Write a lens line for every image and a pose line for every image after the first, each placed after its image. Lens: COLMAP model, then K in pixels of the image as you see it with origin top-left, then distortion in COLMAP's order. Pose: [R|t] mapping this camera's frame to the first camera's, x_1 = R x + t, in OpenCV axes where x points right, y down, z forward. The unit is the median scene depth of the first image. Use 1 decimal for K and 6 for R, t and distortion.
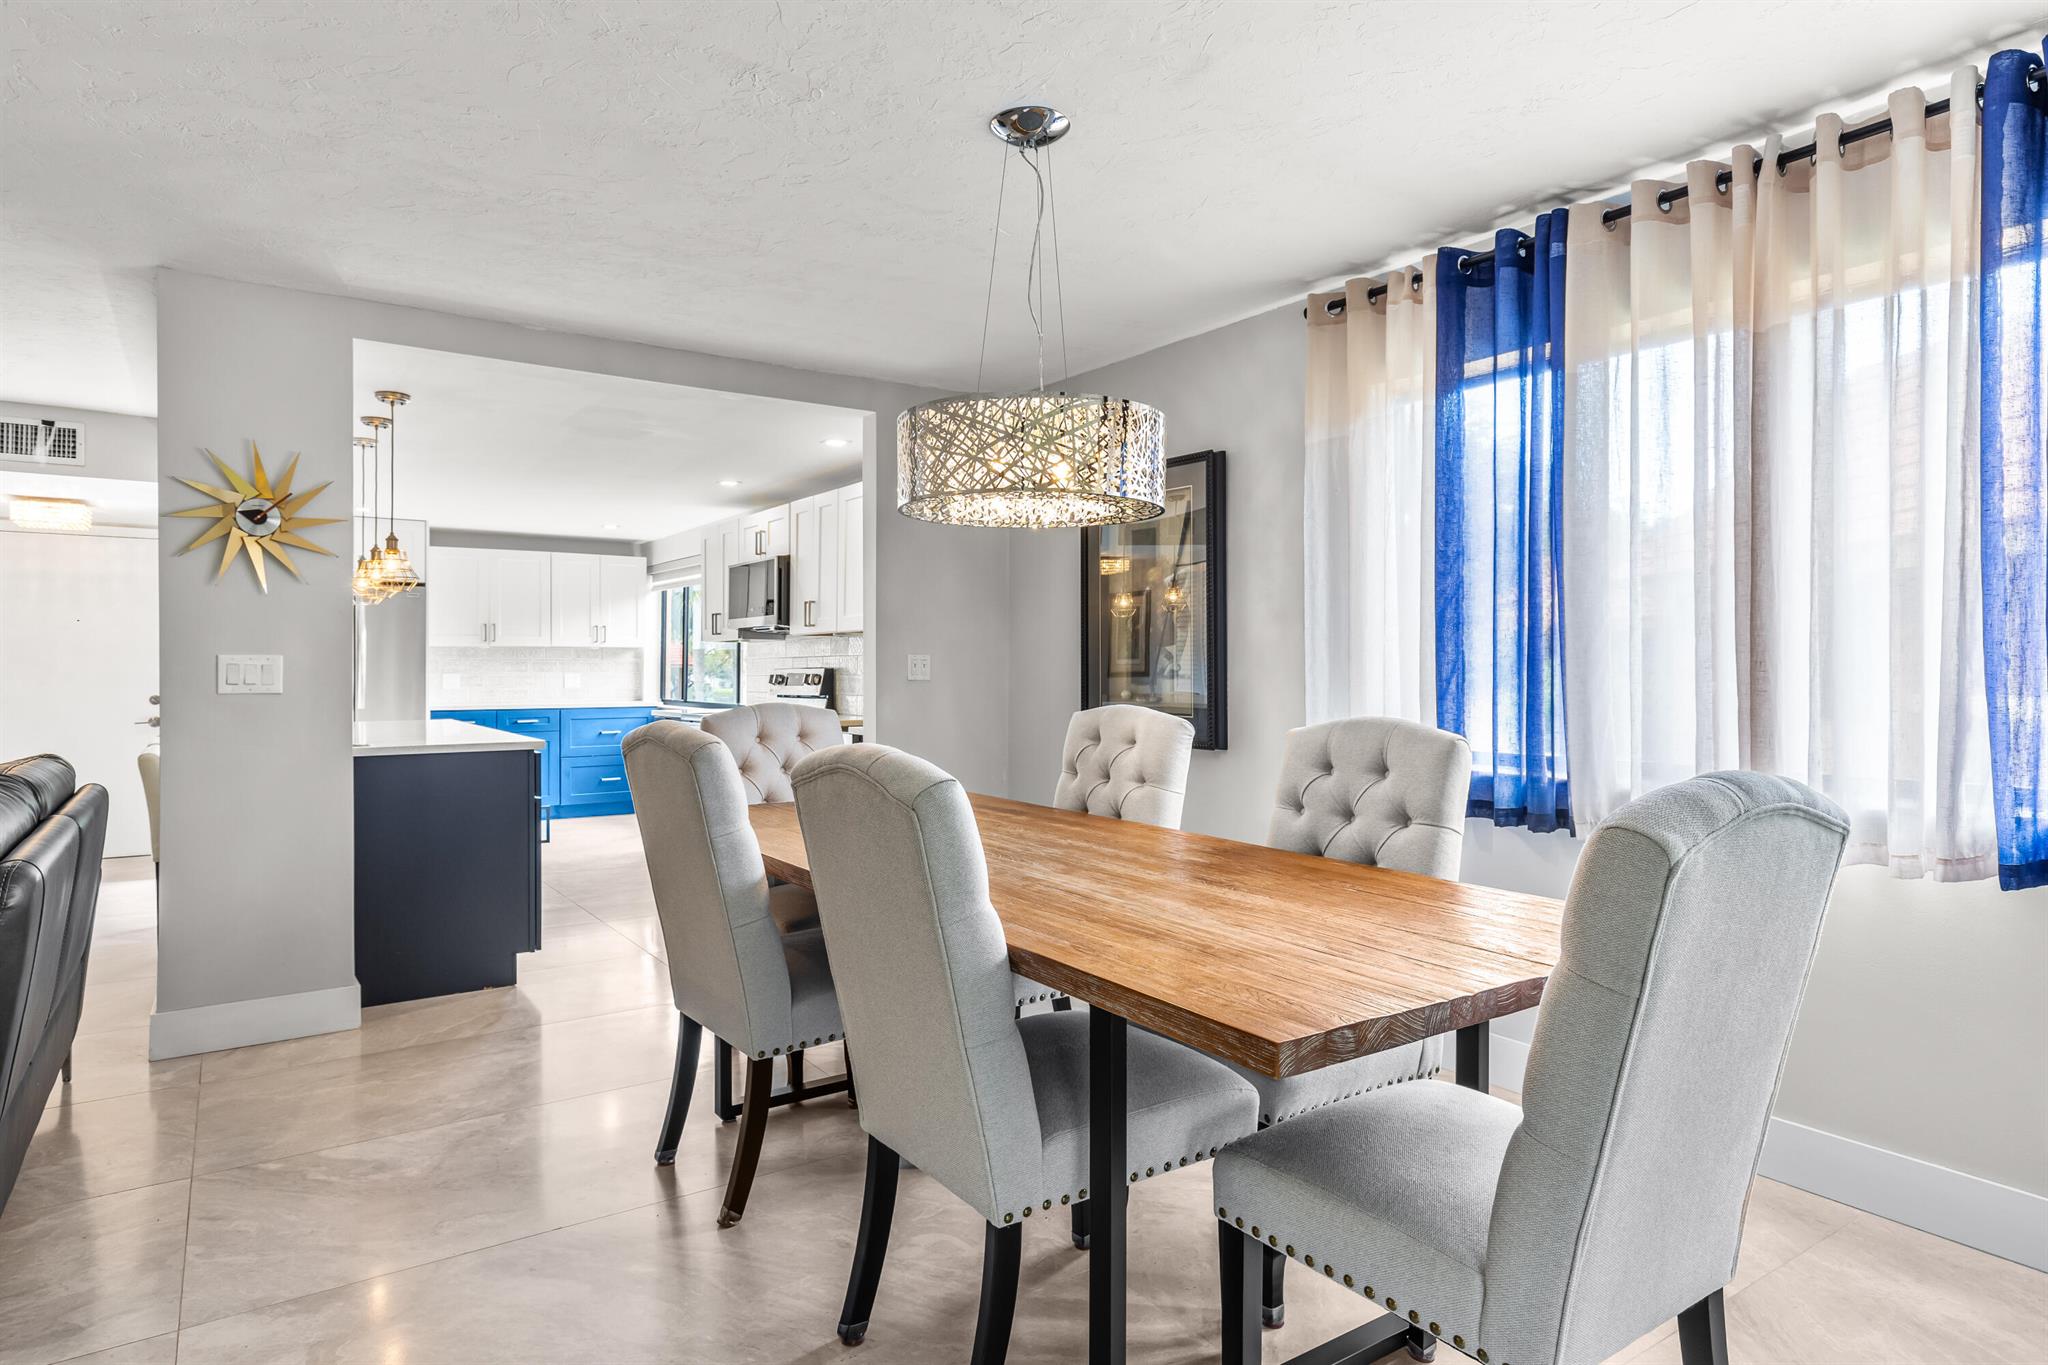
lens RADIAL K [[1150.7, 0, 1011.4], [0, 1150.7, 668.8], [0, 0, 1]] dist [0.002712, 0.001361]
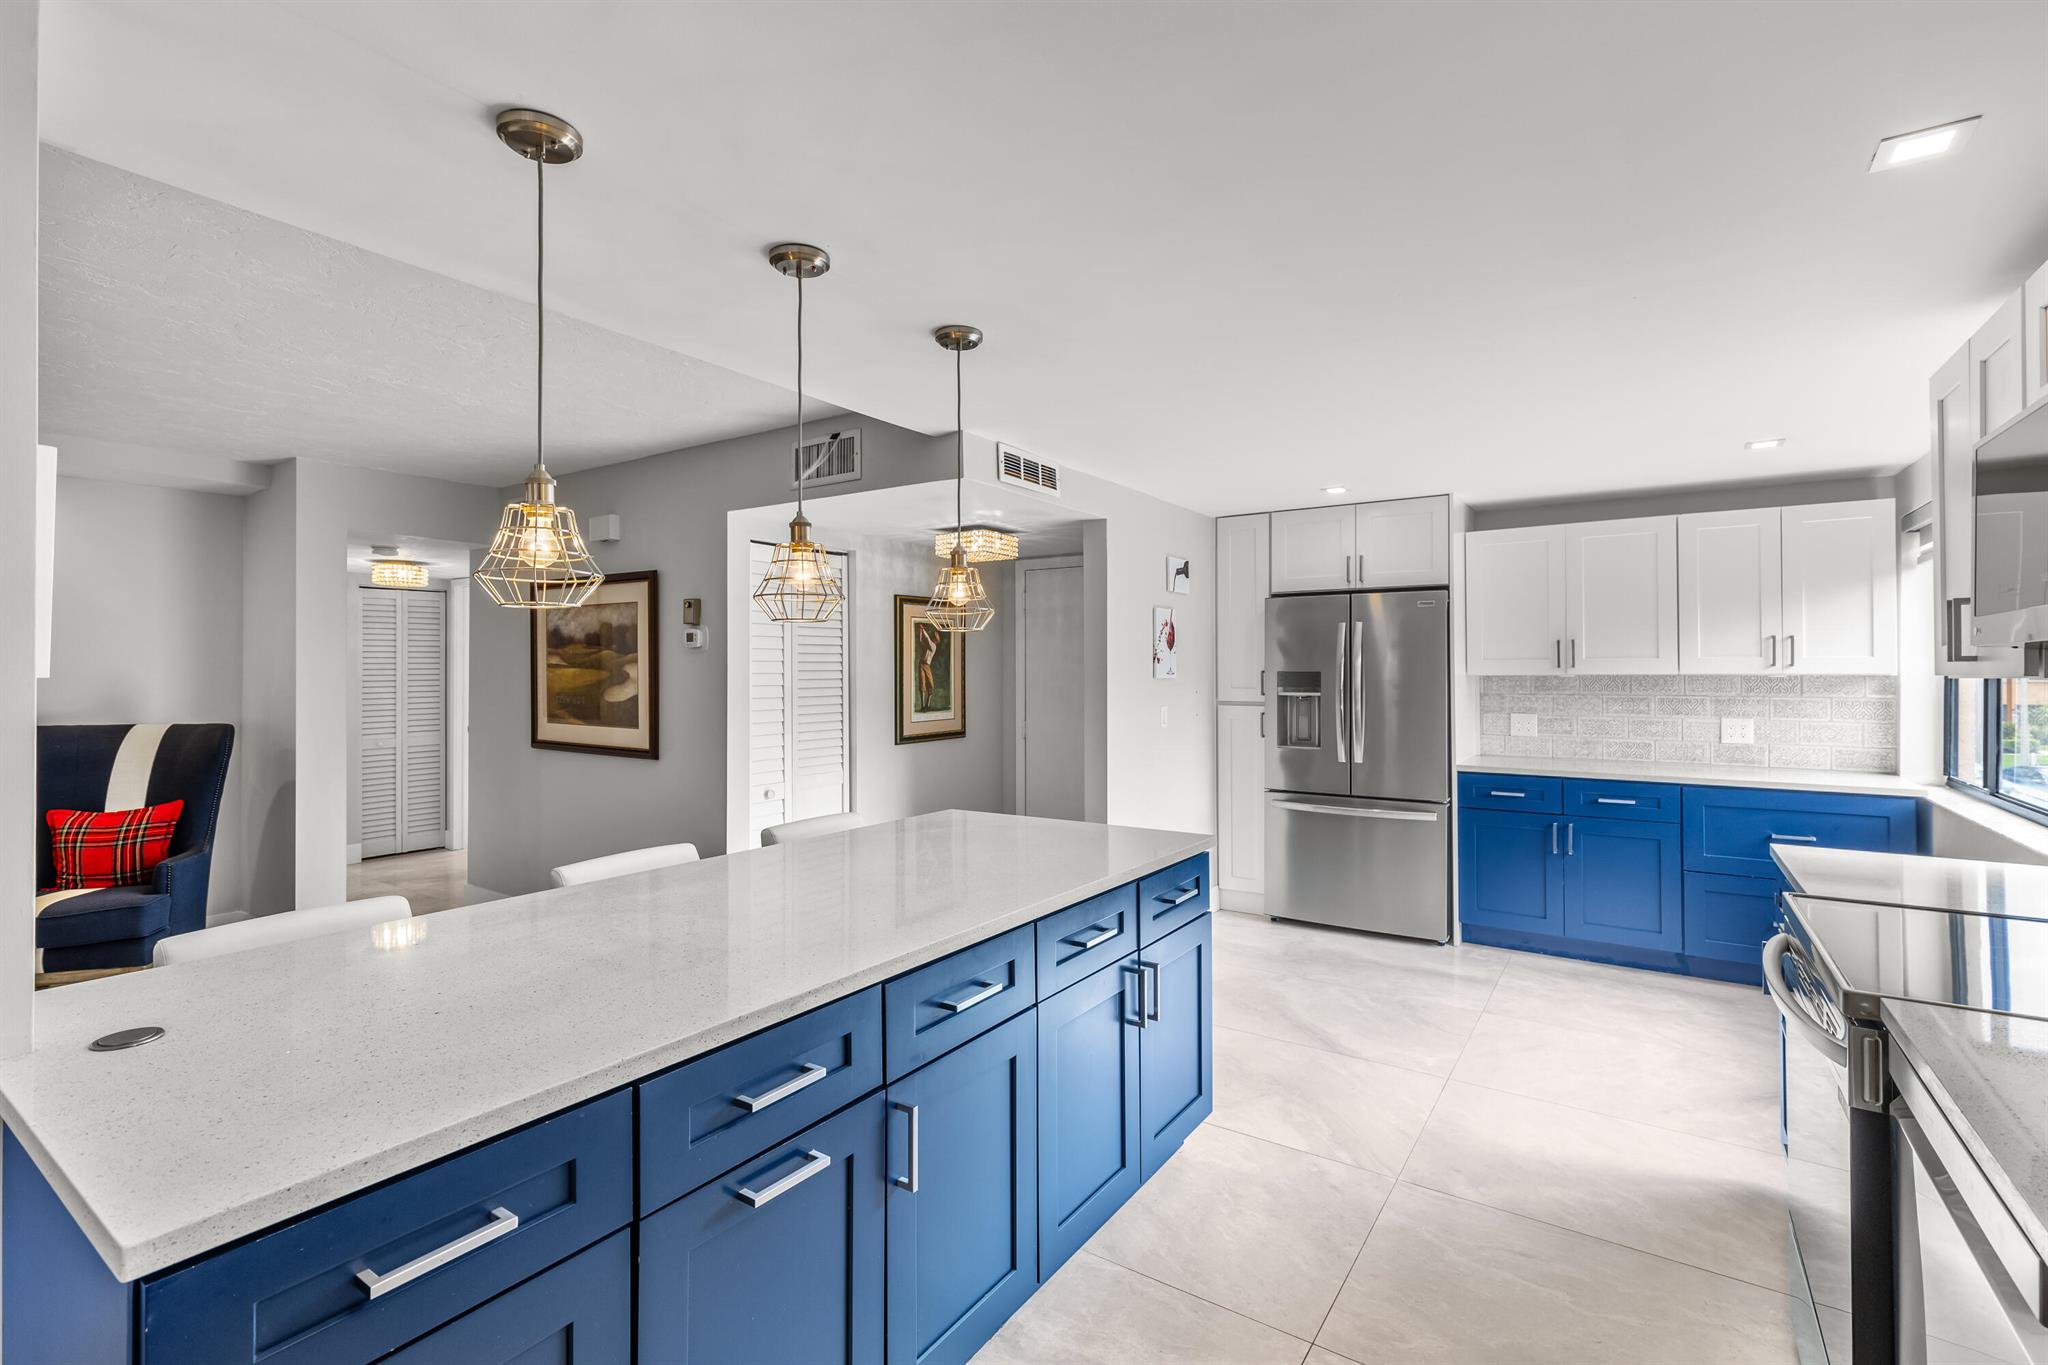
lens RADIAL K [[917.9, 0, 1022.7], [0, 917.9, 667.4], [0, 0, 1]] dist [0.007020, -0.001838]
pose [[0.364929, -0.002337, -0.931032, -0.102986], [-0.000105, 0.999997, -0.002551, -0.027210], [0.931035, 0.001029, 0.364928, 0.639764]]
